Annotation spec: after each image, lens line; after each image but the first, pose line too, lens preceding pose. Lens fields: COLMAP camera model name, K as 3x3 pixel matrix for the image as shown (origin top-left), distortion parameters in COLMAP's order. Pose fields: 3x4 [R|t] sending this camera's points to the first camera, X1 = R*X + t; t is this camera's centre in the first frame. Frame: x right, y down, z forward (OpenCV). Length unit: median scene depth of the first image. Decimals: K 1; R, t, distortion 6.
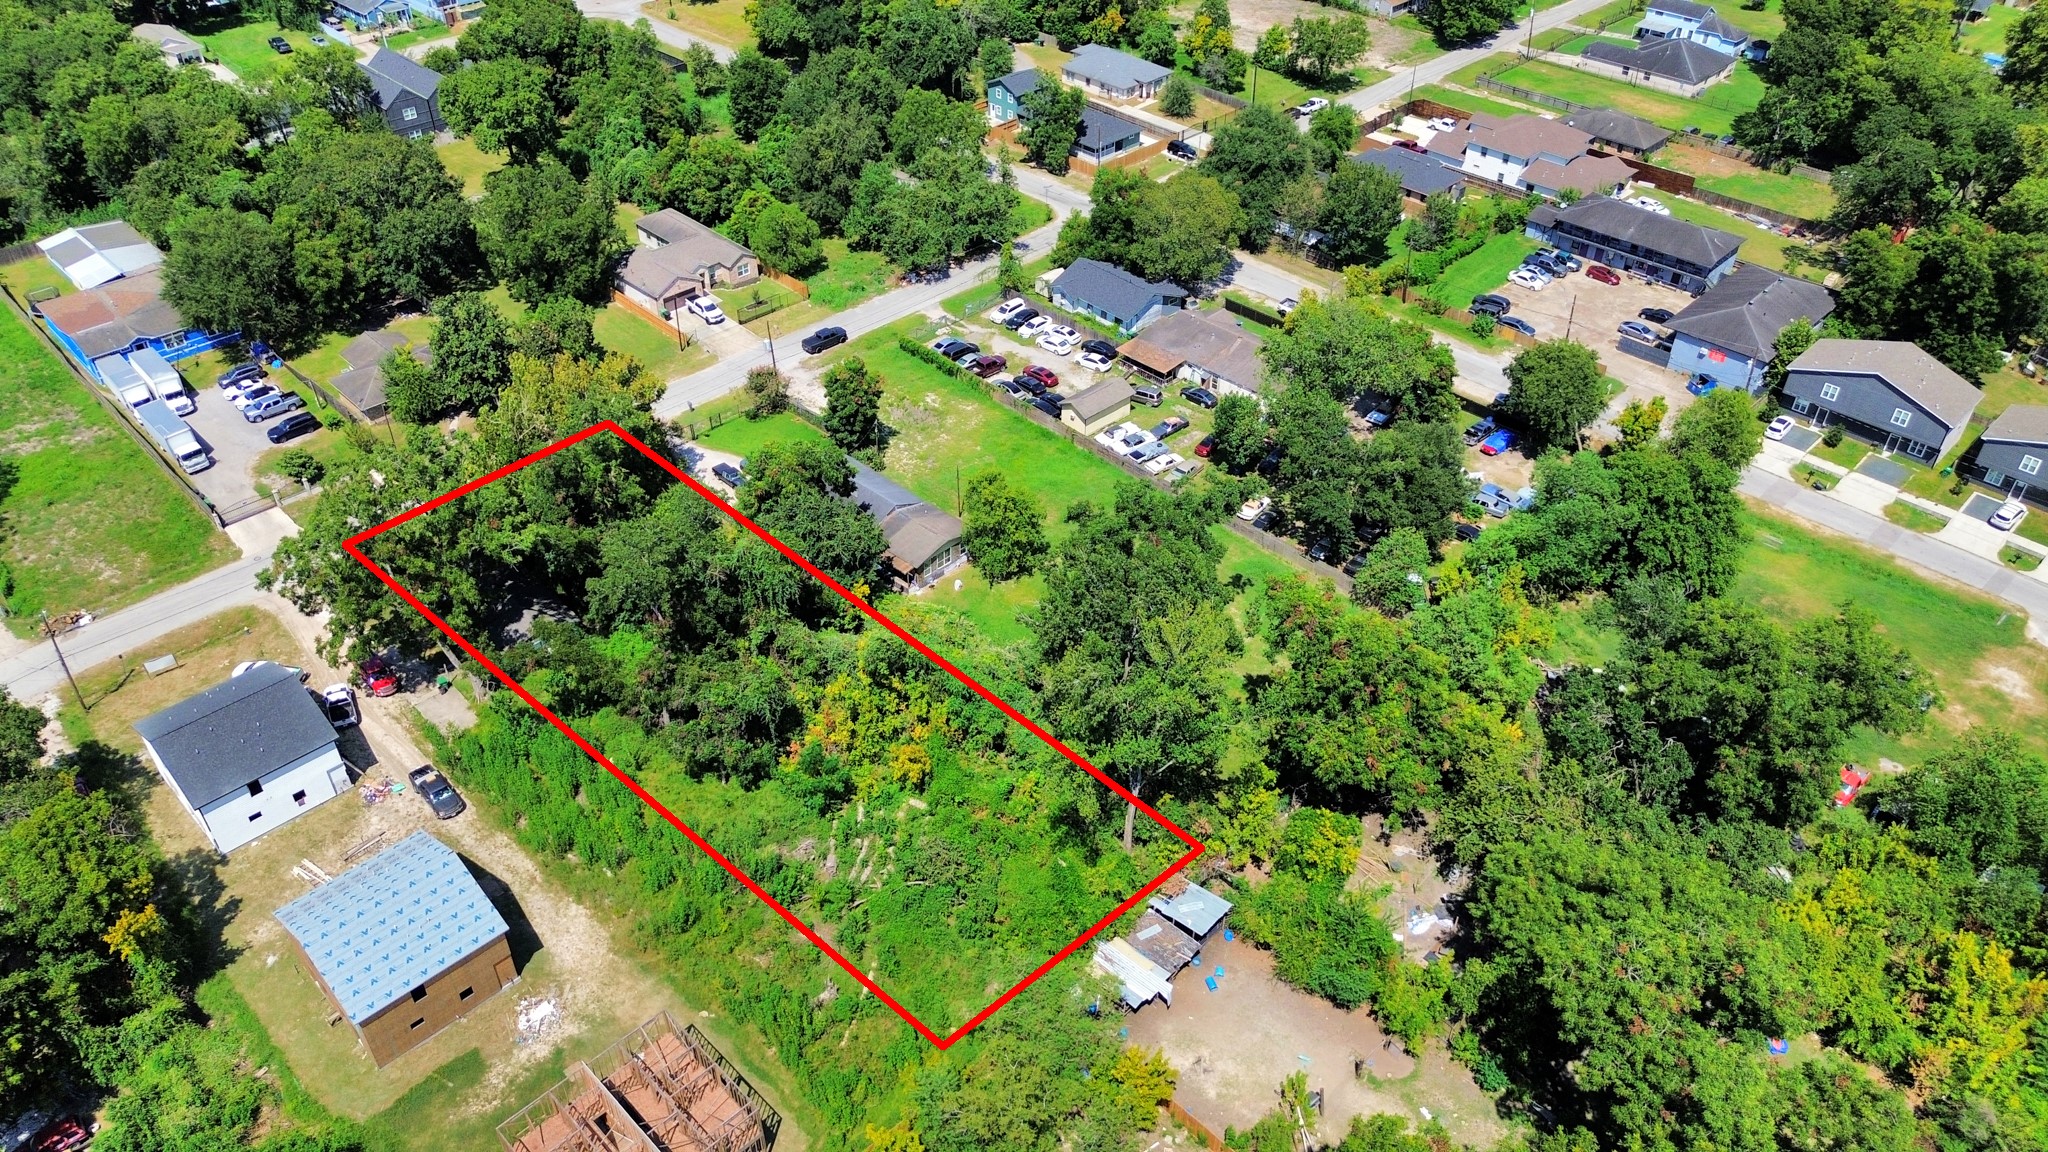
lens RADIAL K [[1452.7, 0, 1022.0], [0, 1452.7, 577.0], [0, 0, 1]] dist [0.076479, -0.079223]
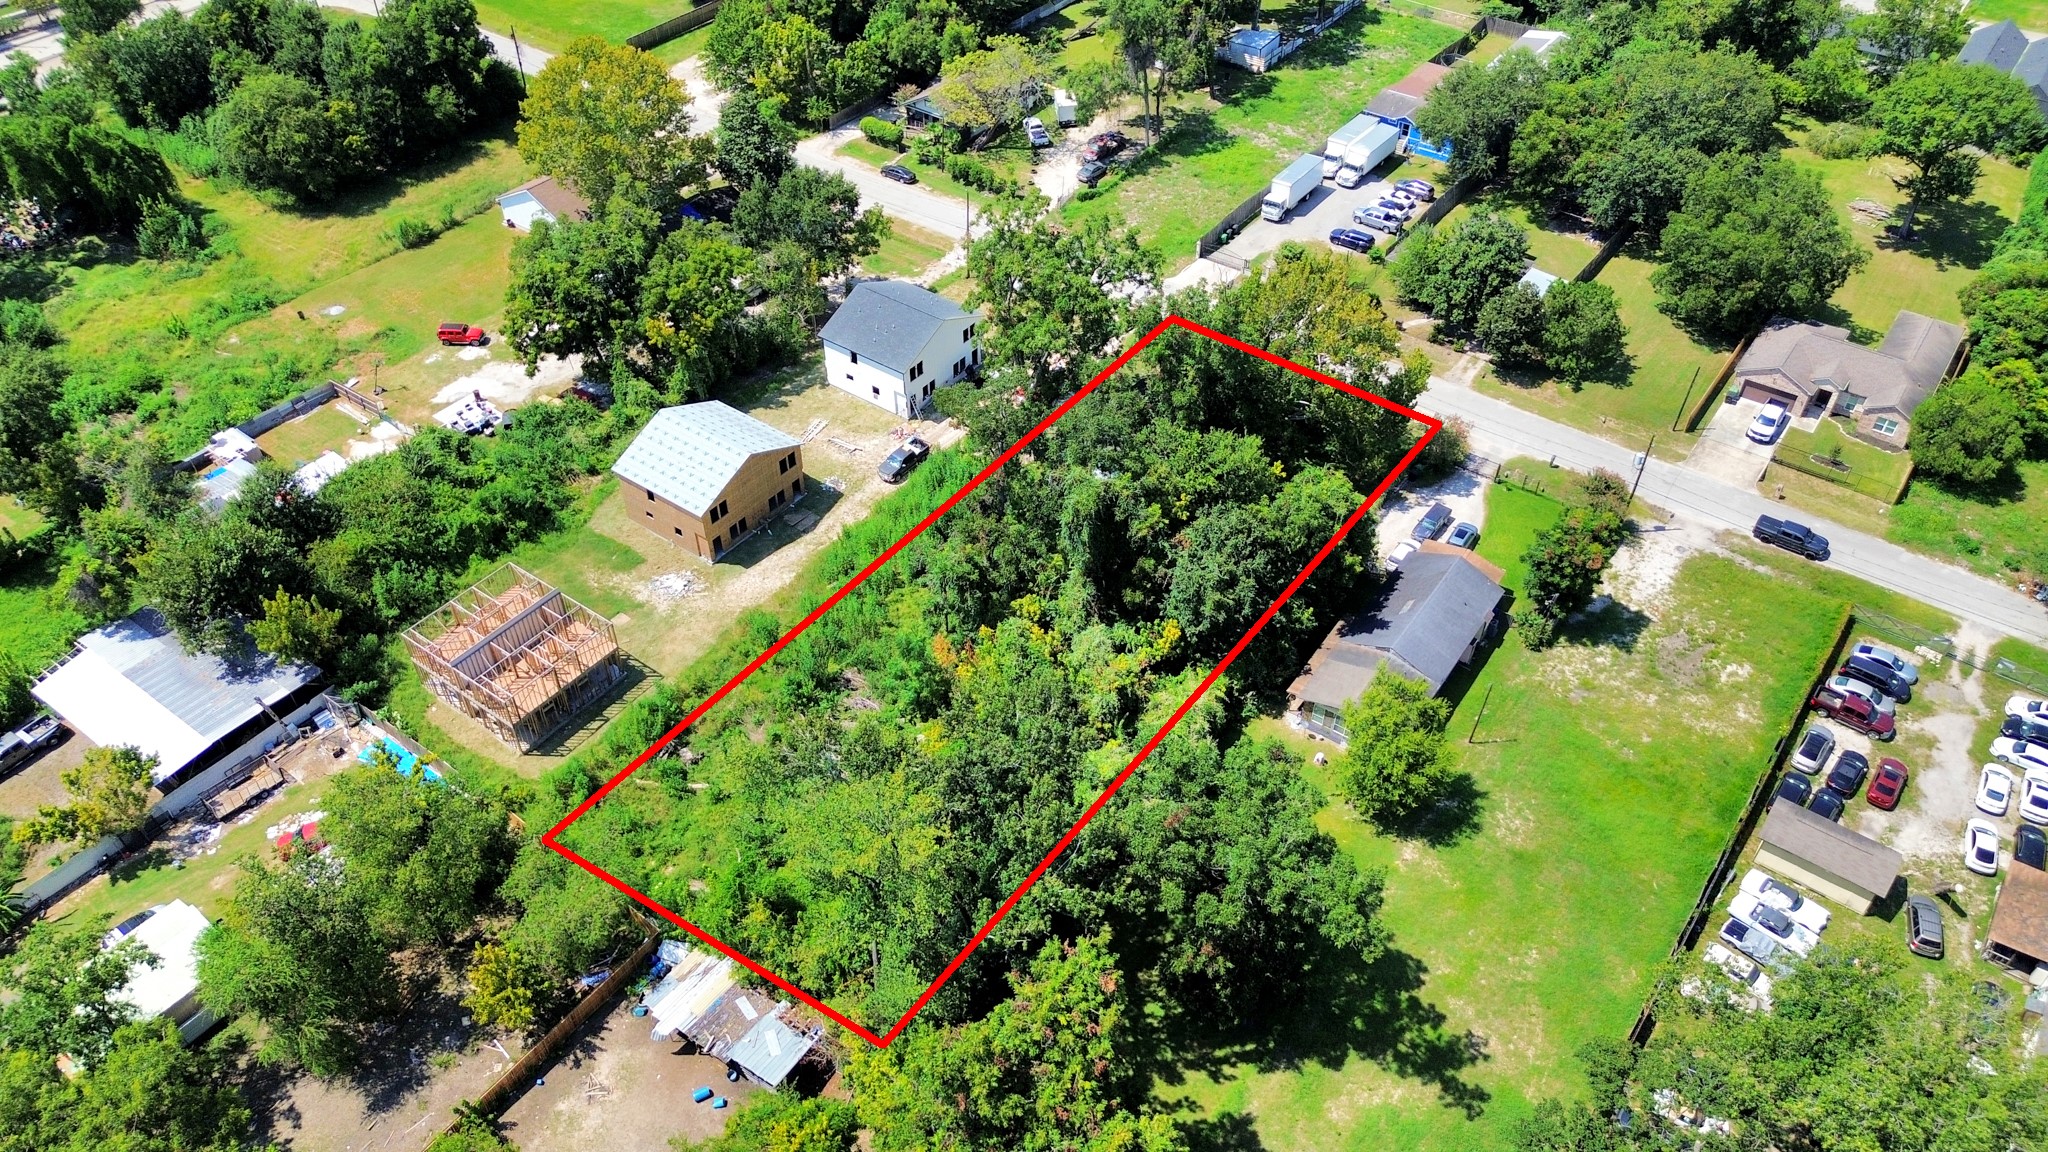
lens RADIAL K [[1468.4, 0, 1029.3], [0, 1468.4, 569.1], [0, 0, 1]] dist [0.055243, -0.044171]
pose [[0.159349, 0.657424, -0.736479, 0.341595], [-0.609564, 0.652339, 0.450428, -0.246146], [0.776556, 0.377156, 0.504692, 0.339223]]
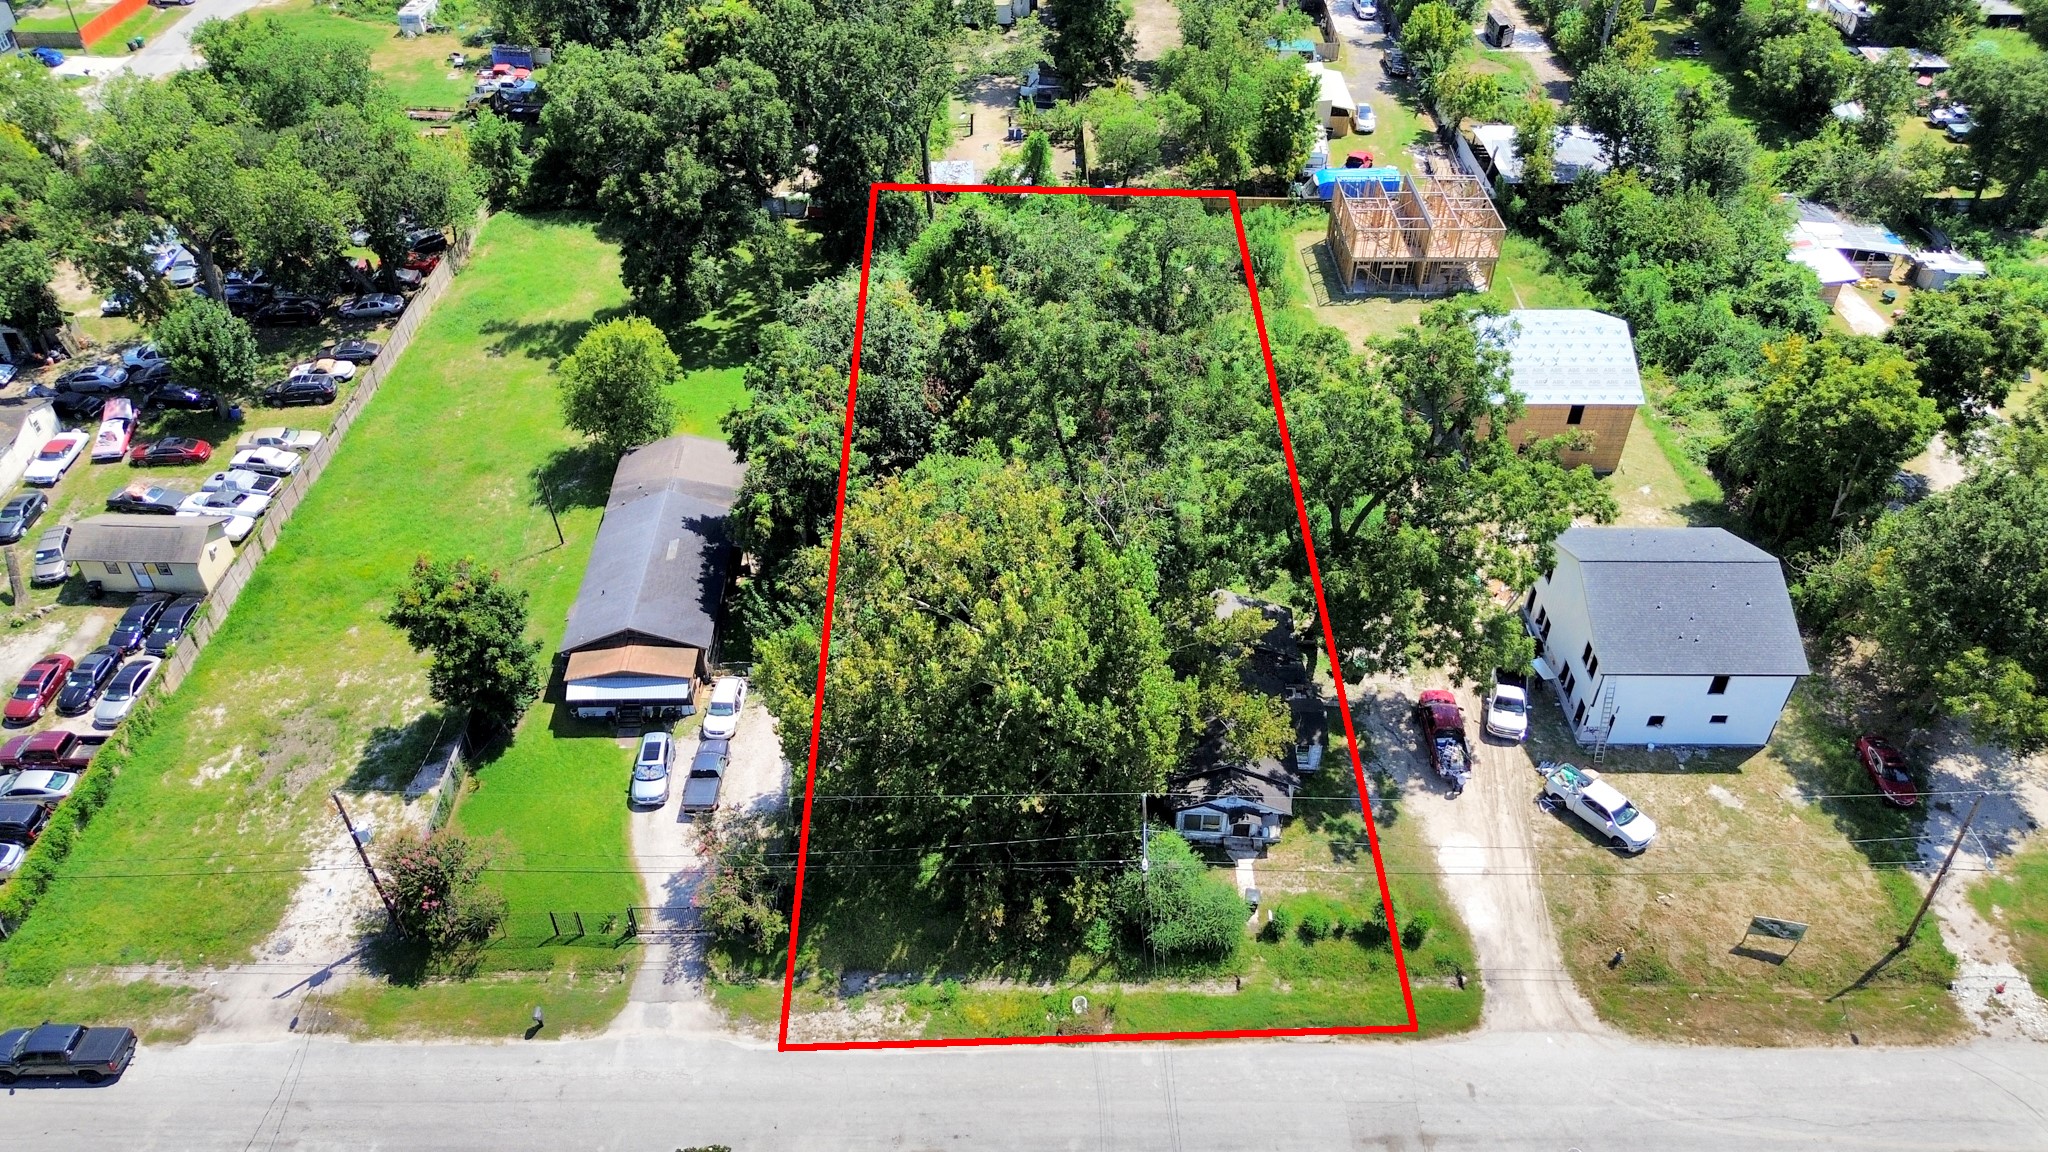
lens RADIAL K [[1457.2, 0, 1023.1], [0, 1457.2, 577.2], [0, 0, 1]] dist [0.055104, -0.043782]
pose [[-0.711100, -0.452659, 0.537993, -0.439901], [0.426653, 0.330380, 0.841912, -0.400212], [-0.558841, 0.828220, -0.041804, 0.760293]]
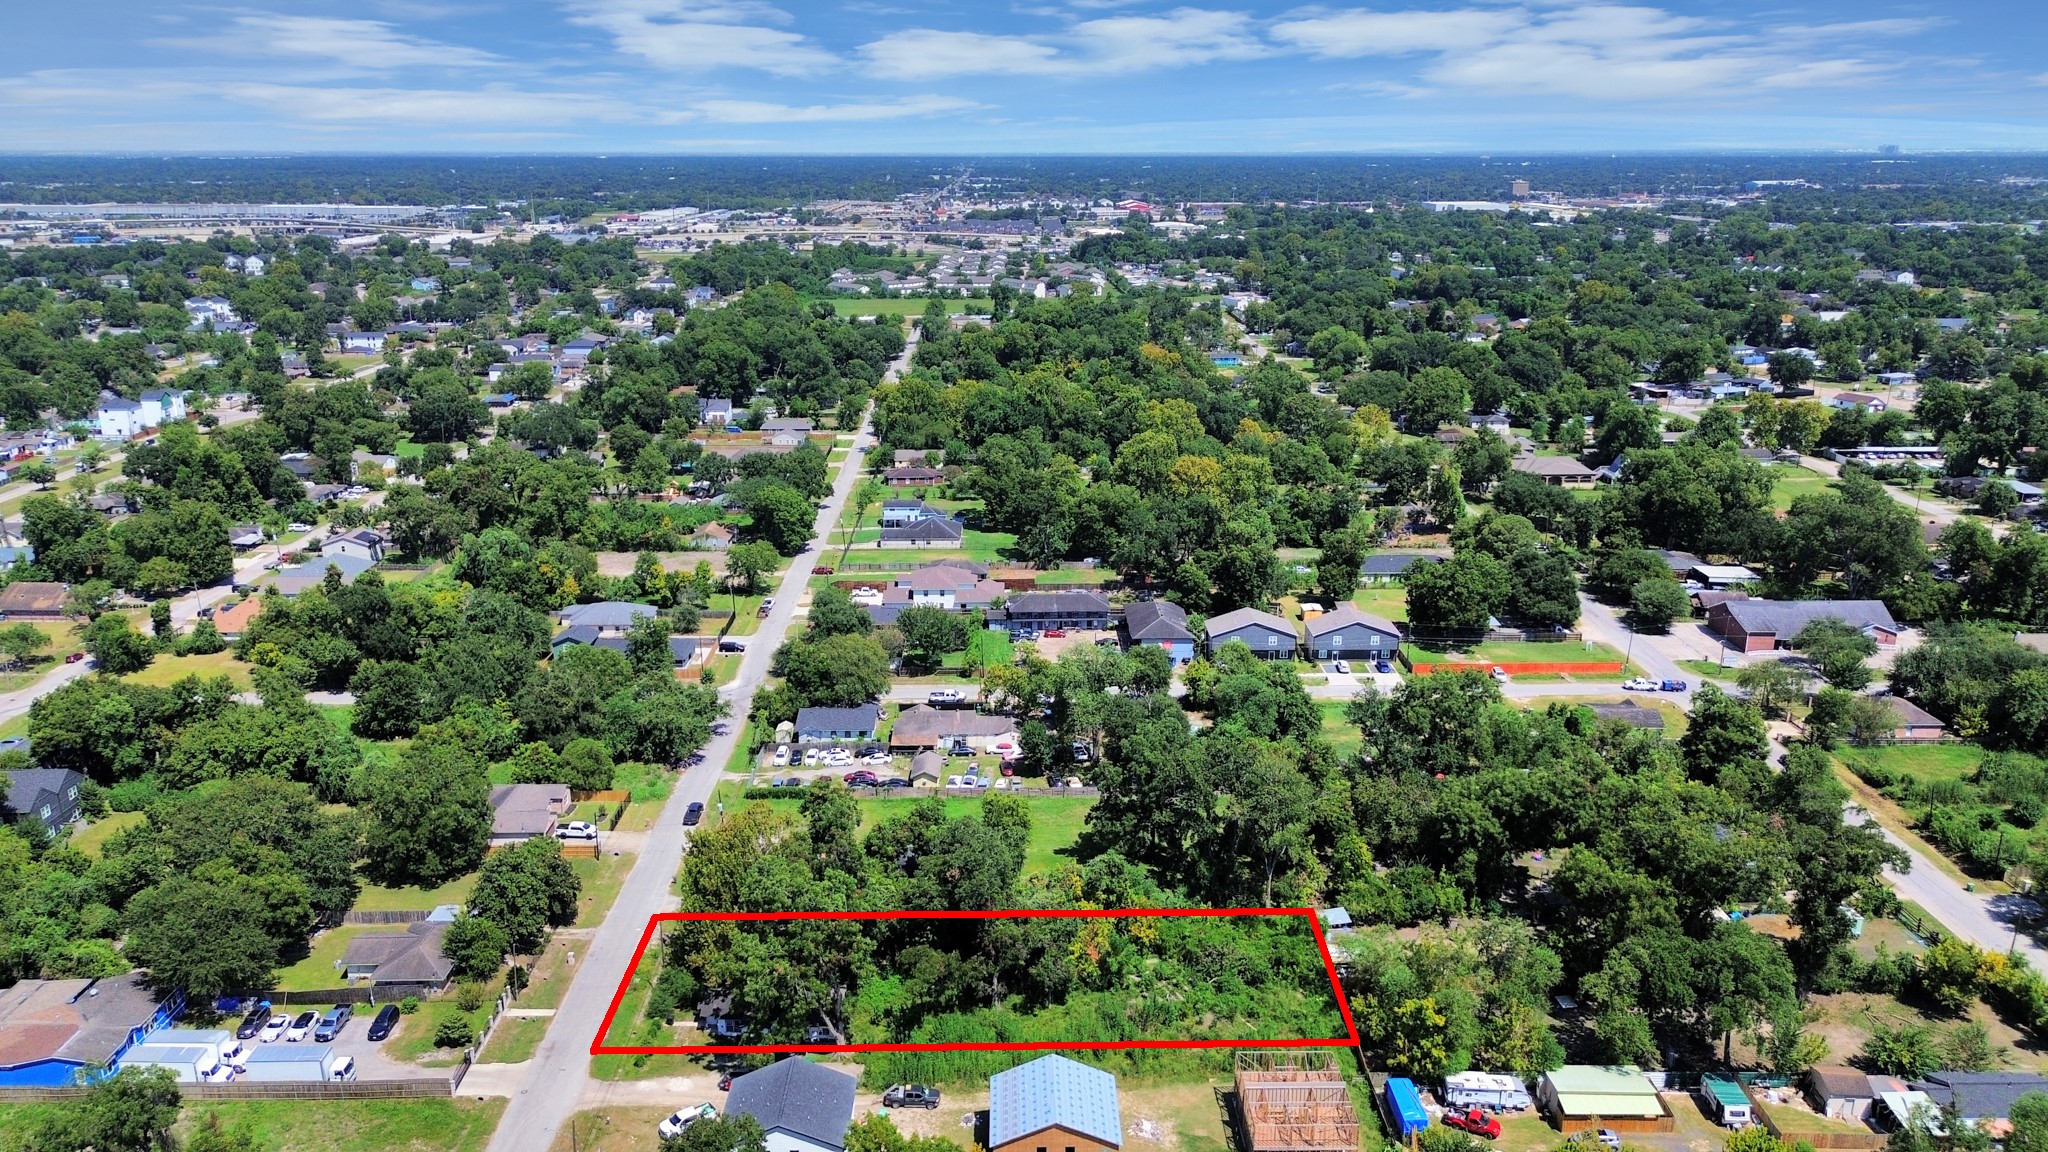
lens RADIAL K [[1451.8, 0, 1027.5], [0, 1451.8, 576.6], [0, 0, 1]] dist [0.150293, -0.204648]
pose [[0.692372, -0.209651, 0.690411, -0.741808], [0.448557, 0.874553, -0.184263, 0.019377], [-0.565171, 0.437267, 0.699556, -0.125303]]
